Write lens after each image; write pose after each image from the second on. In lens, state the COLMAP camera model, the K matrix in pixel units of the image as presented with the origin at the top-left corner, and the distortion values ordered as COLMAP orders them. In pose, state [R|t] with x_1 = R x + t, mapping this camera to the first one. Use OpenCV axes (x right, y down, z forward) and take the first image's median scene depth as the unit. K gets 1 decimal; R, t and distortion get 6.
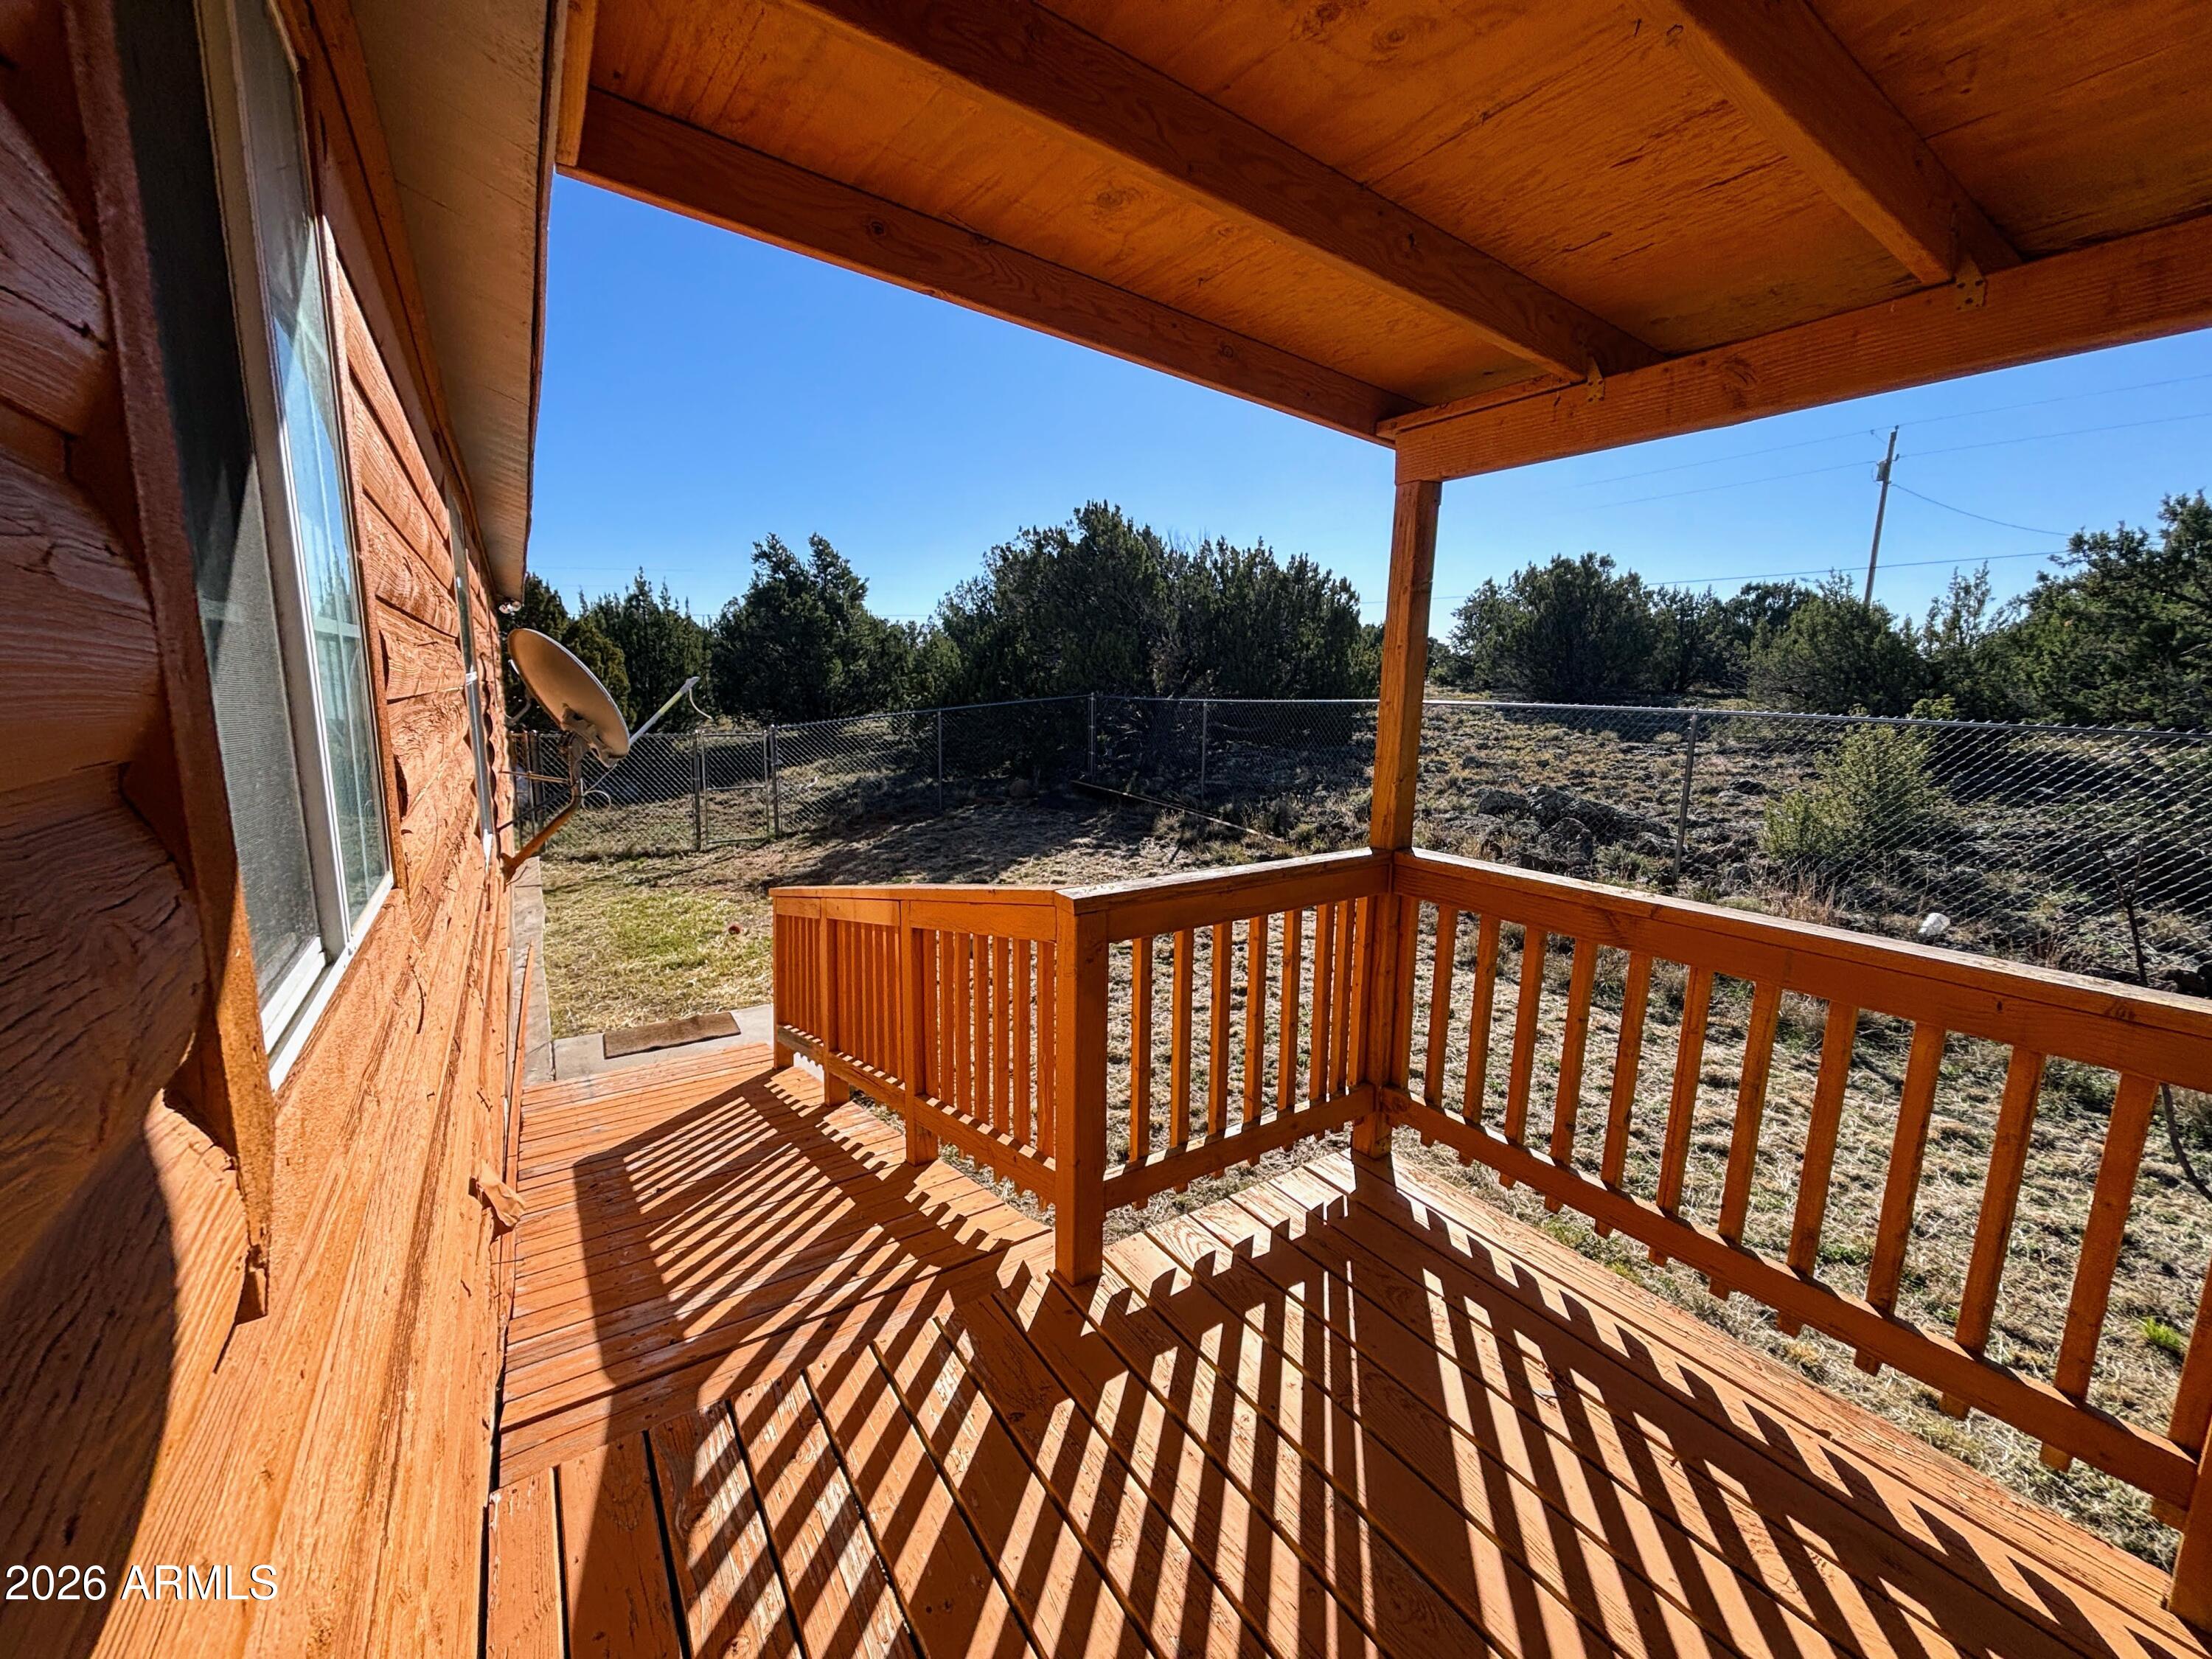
lens RADIAL K [[898.8, 0, 1099.9], [0, 898.8, 830.1], [0, 0, 1]] dist [-0.005166, 0.002639]
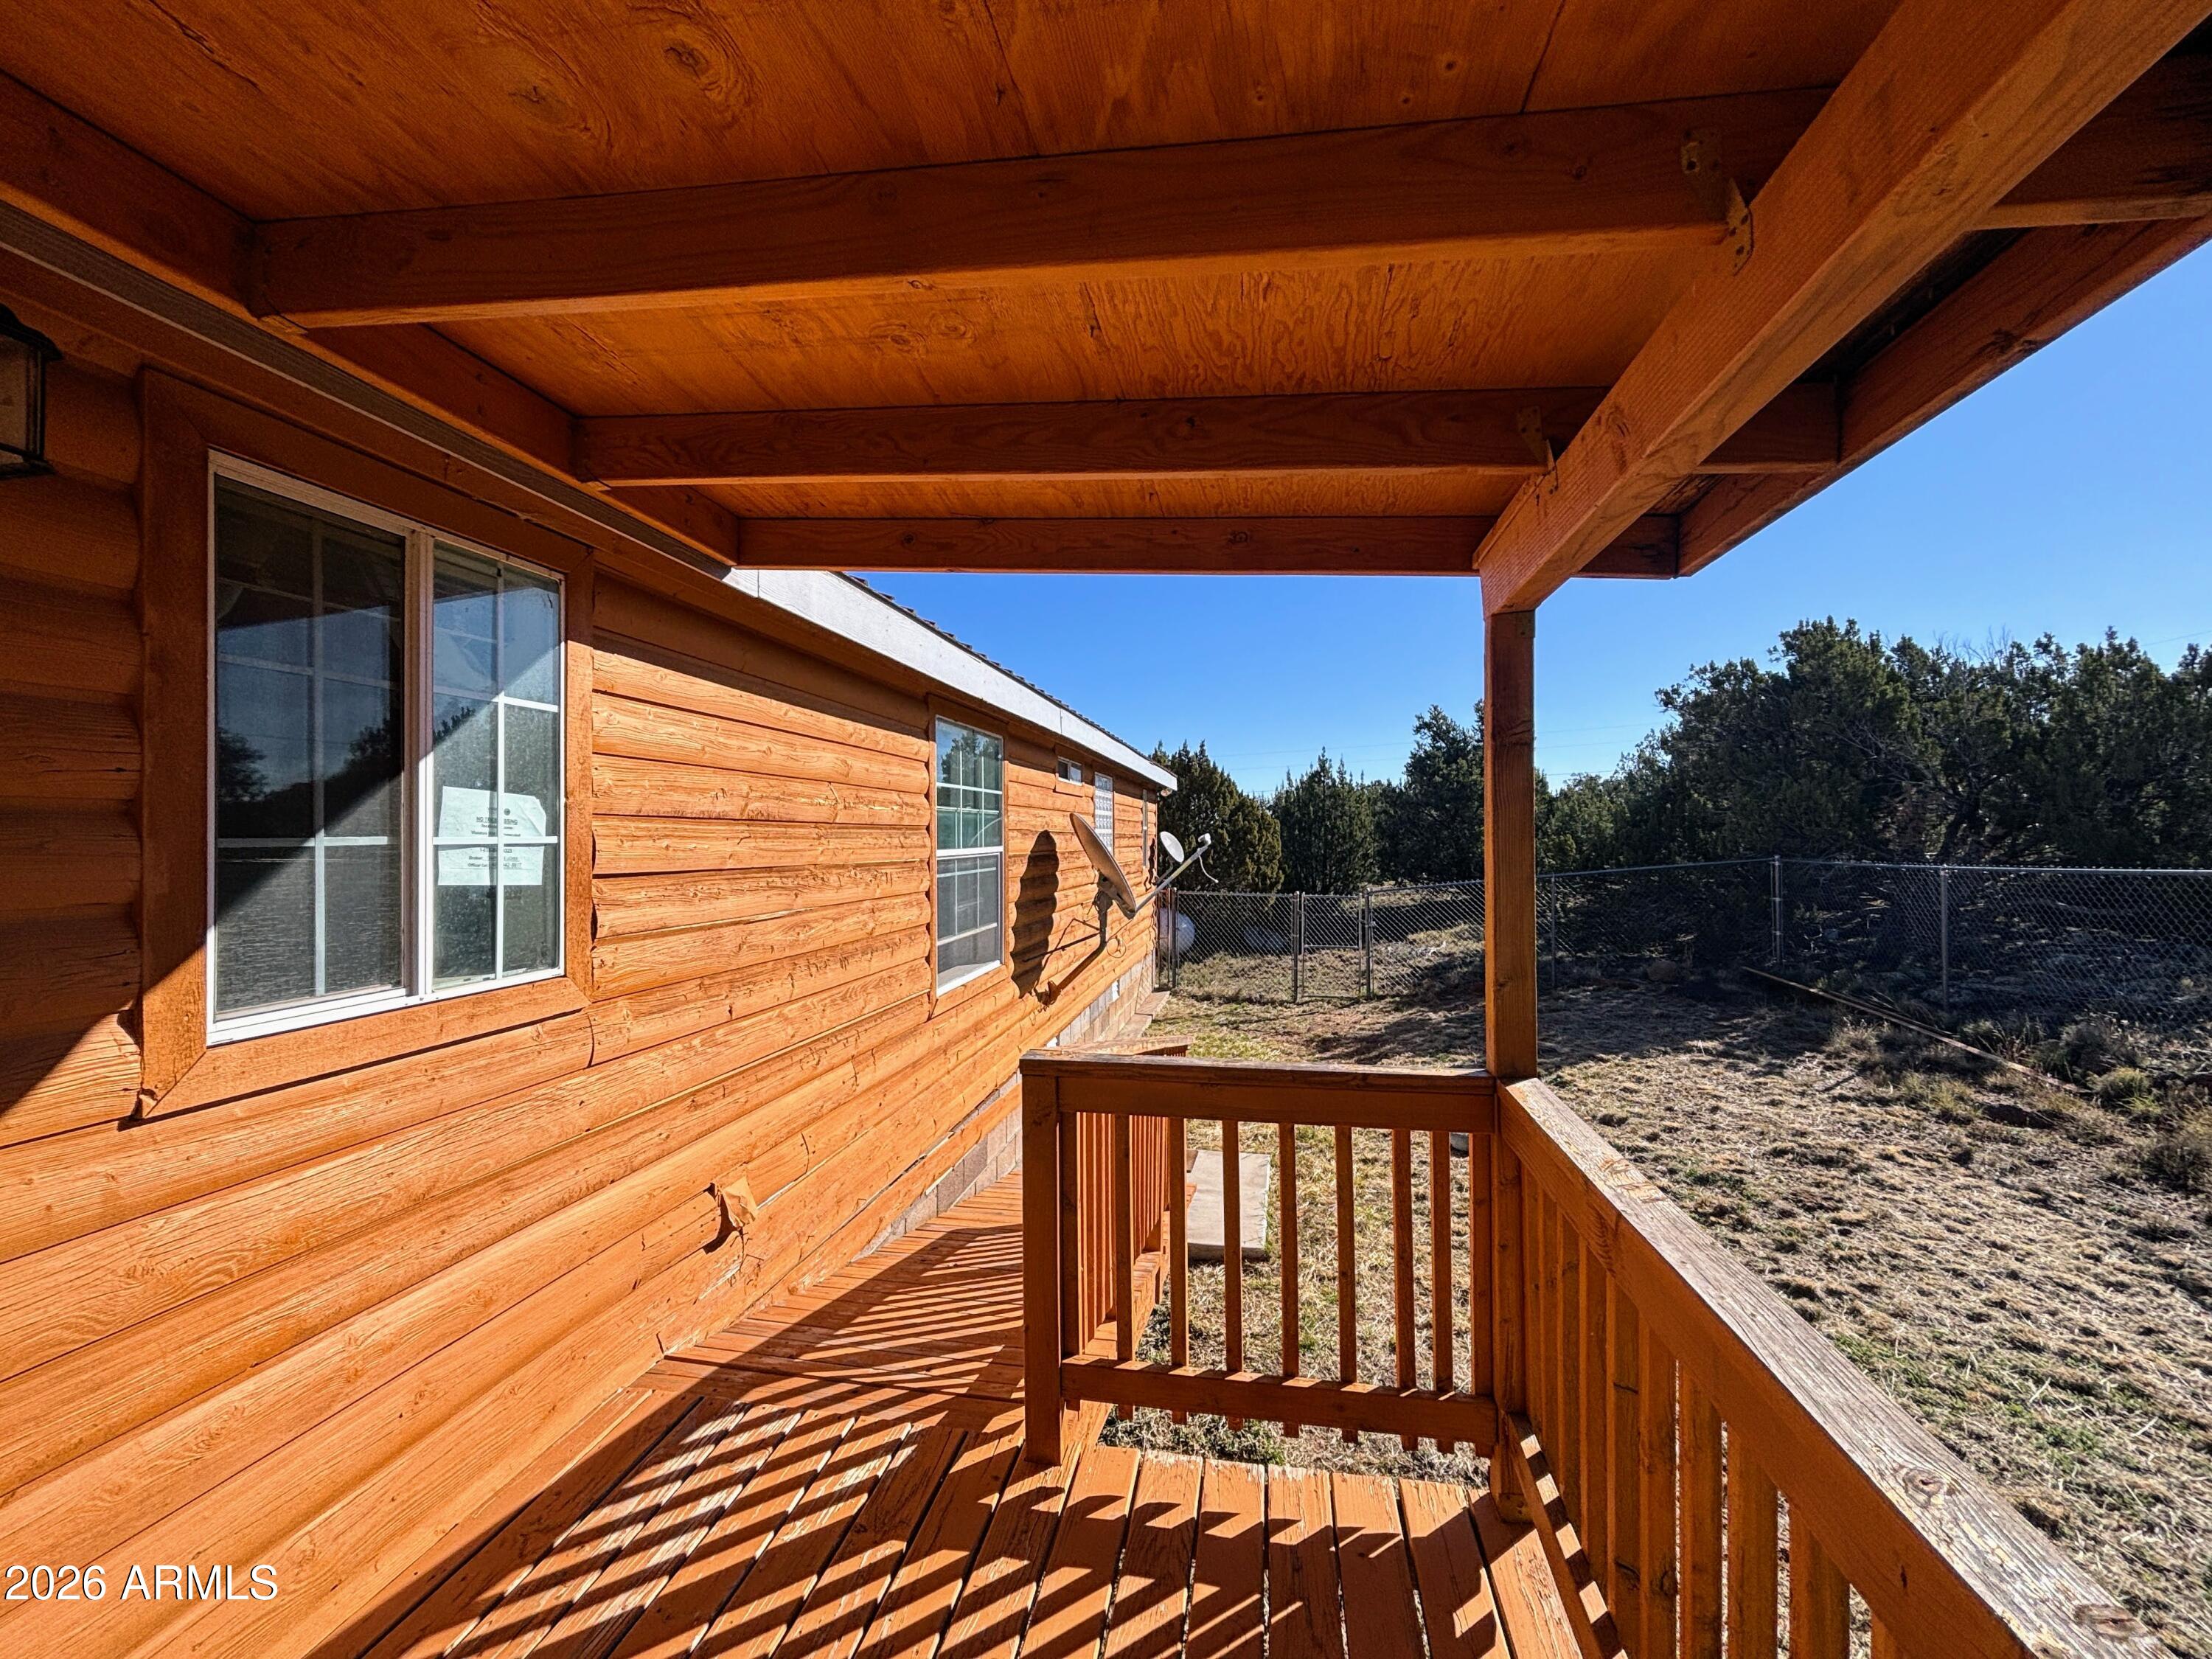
lens RADIAL K [[895.5, 0, 1099.3], [0, 895.5, 832.2], [0, 0, 1]] dist [0.002305, 0.000107]
pose [[0.719024, -0.019689, -0.694706, 0.316583], [-0.103173, 0.985498, -0.134715, -0.022536], [0.687284, 0.168538, 0.706566, 0.101868]]
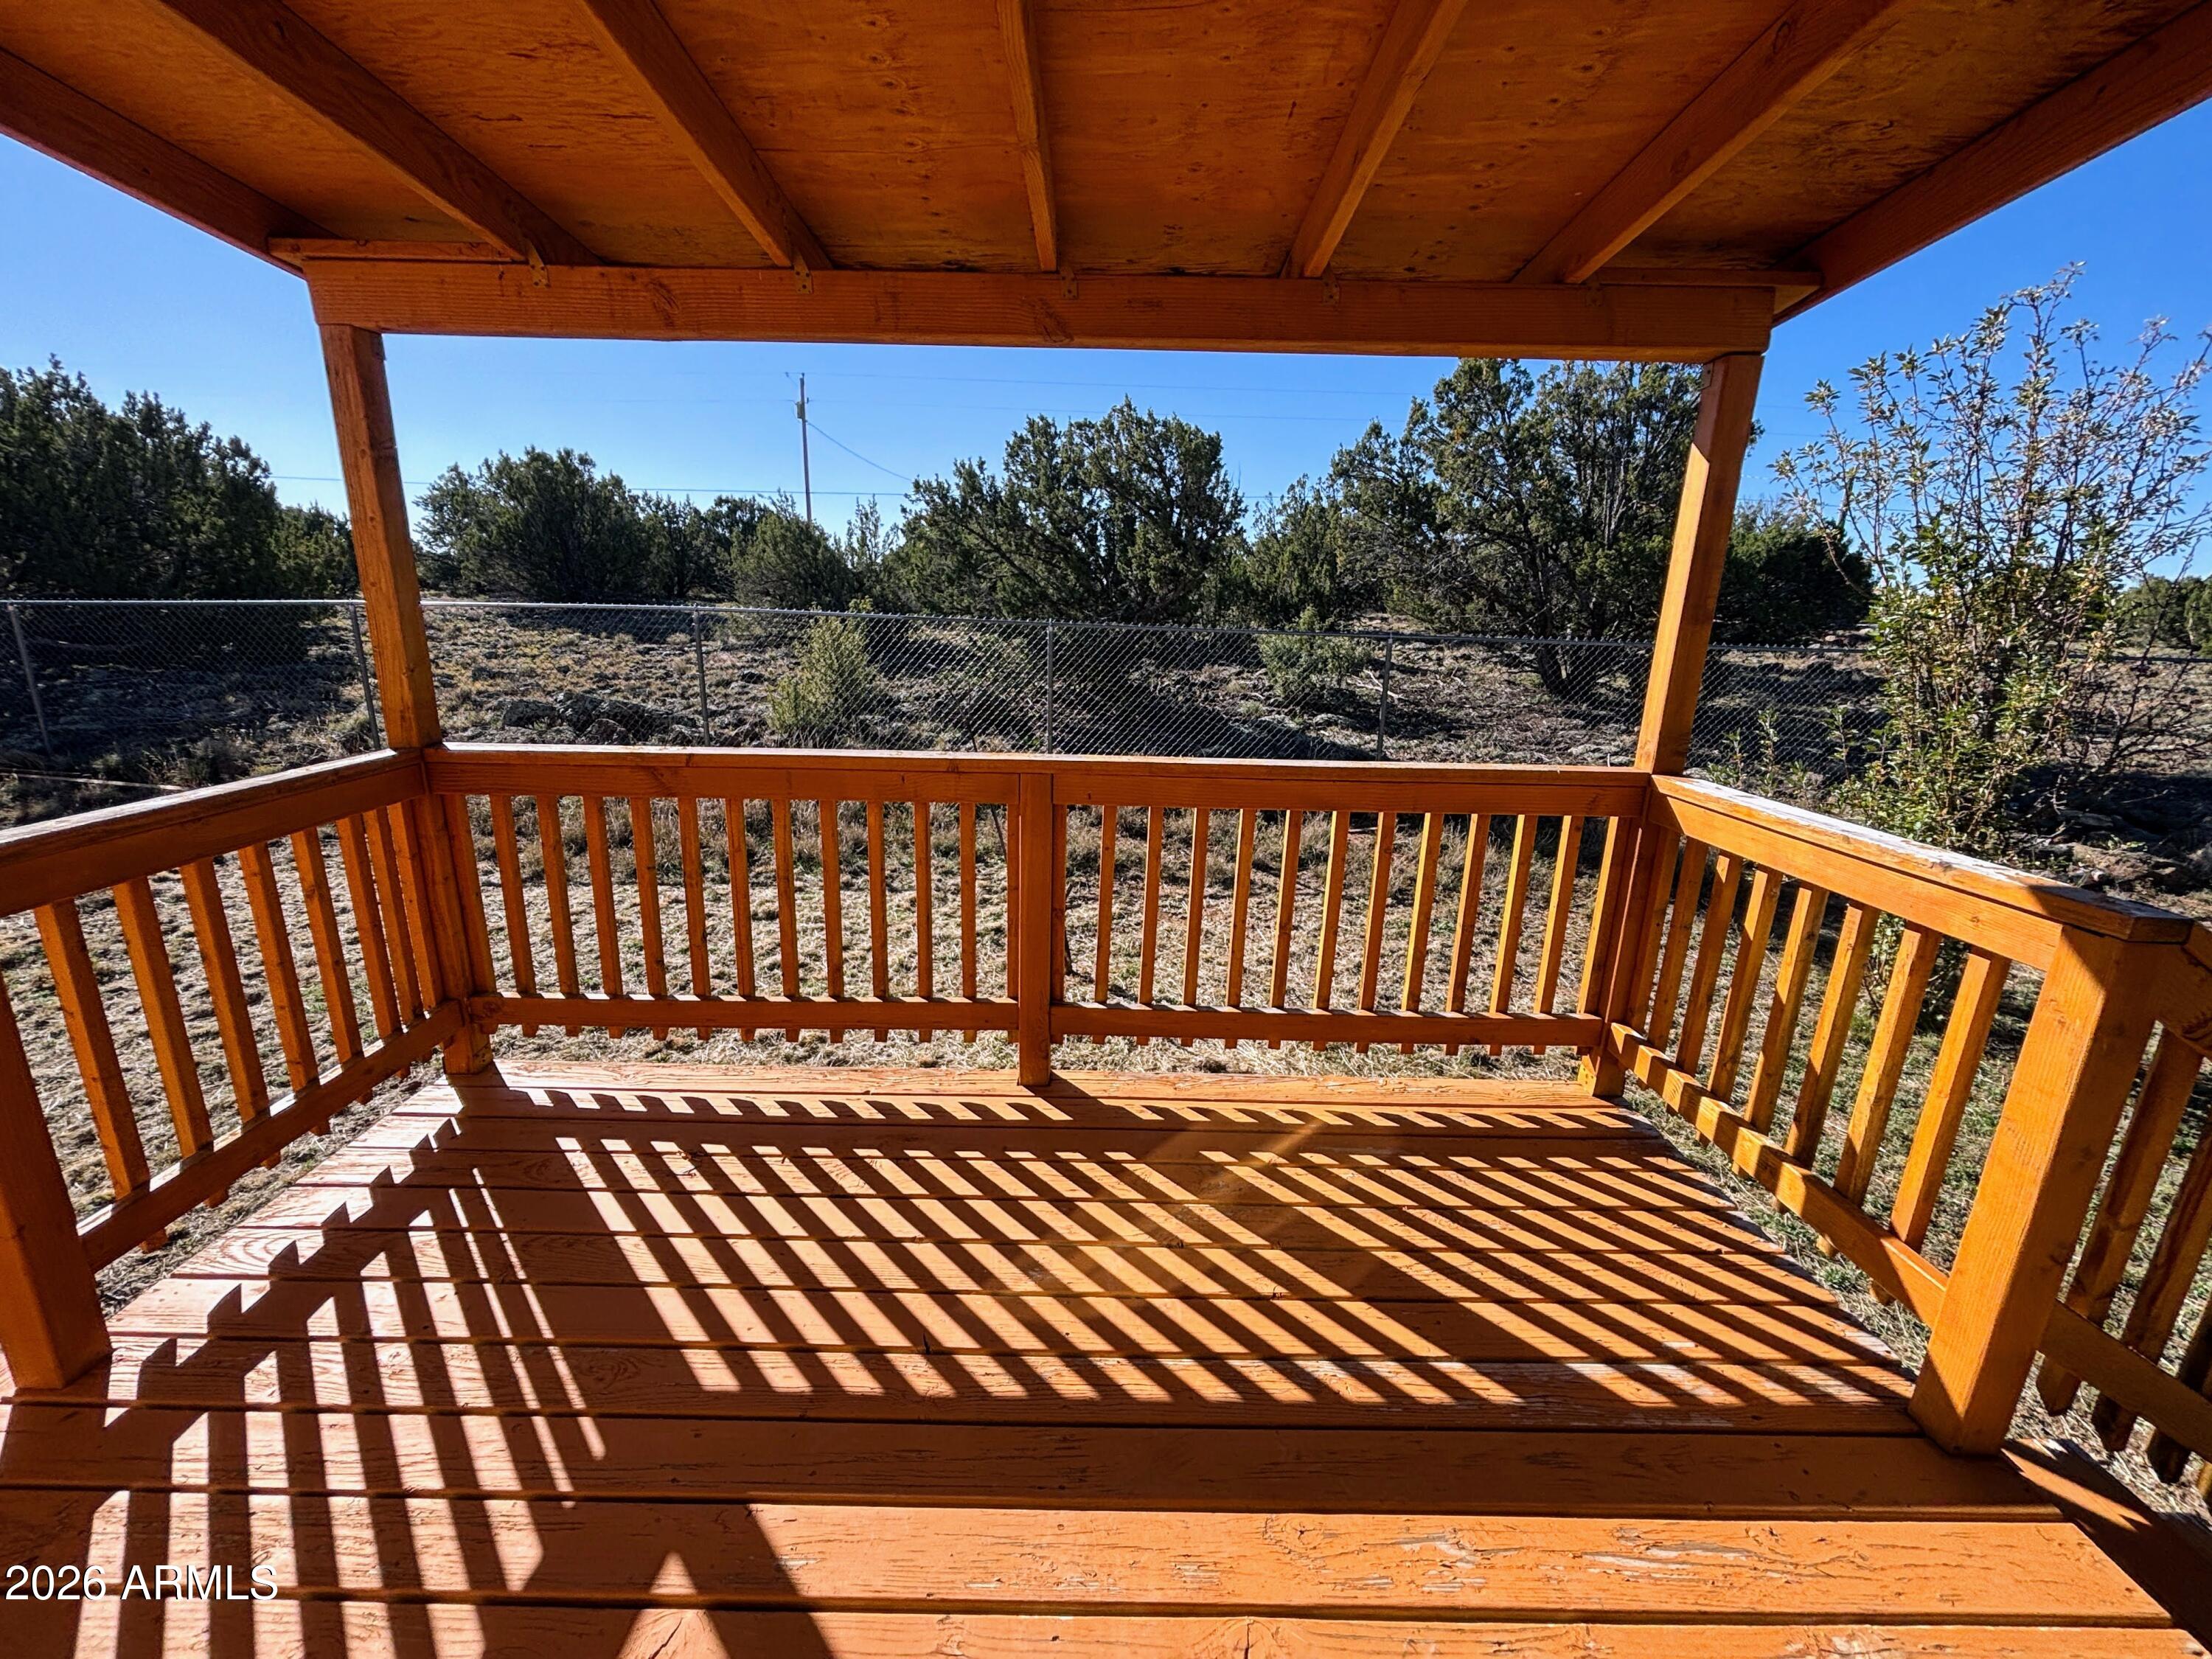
lens RADIAL K [[898.8, 0, 1099.9], [0, 898.8, 830.1], [0, 0, 1]] dist [-0.005166, 0.002639]
pose [[0.547549, -0.206395, 0.810920, -0.028394], [0.124435, 0.978412, 0.165004, 0.020671], [-0.827470, 0.010559, 0.561411, -0.048443]]
